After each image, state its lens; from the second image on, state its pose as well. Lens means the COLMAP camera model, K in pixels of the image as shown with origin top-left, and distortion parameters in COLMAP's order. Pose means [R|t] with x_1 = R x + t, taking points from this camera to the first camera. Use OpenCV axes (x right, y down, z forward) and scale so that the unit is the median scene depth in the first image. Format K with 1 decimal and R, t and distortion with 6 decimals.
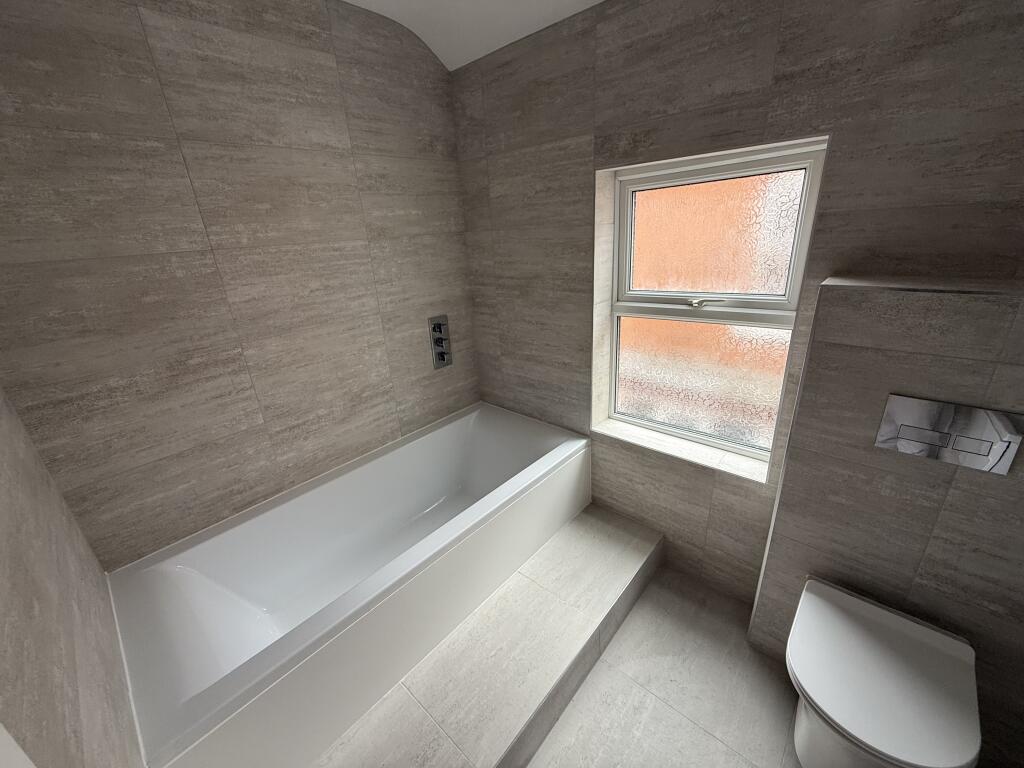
lens RADIAL K [[409.2, 0, 510.7], [0, 409.2, 383.7], [0, 0, 1]] dist [0.001786, 0.000187]
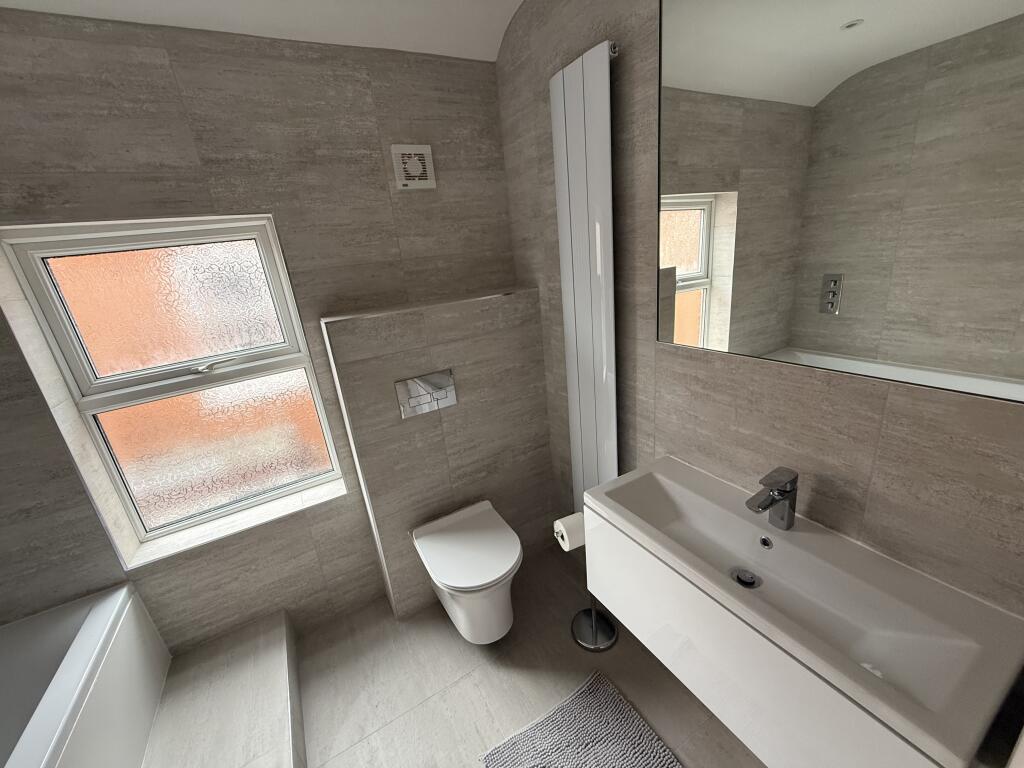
lens RADIAL K [[409.2, 0, 510.7], [0, 409.2, 383.7], [0, 0, 1]] dist [0.001786, 0.000187]
pose [[0.317539, -0.271700, 0.908487, -0.188242], [0.417790, 0.900154, 0.123180, 0.012973], [-0.851246, 0.340443, 0.399347, 0.030416]]
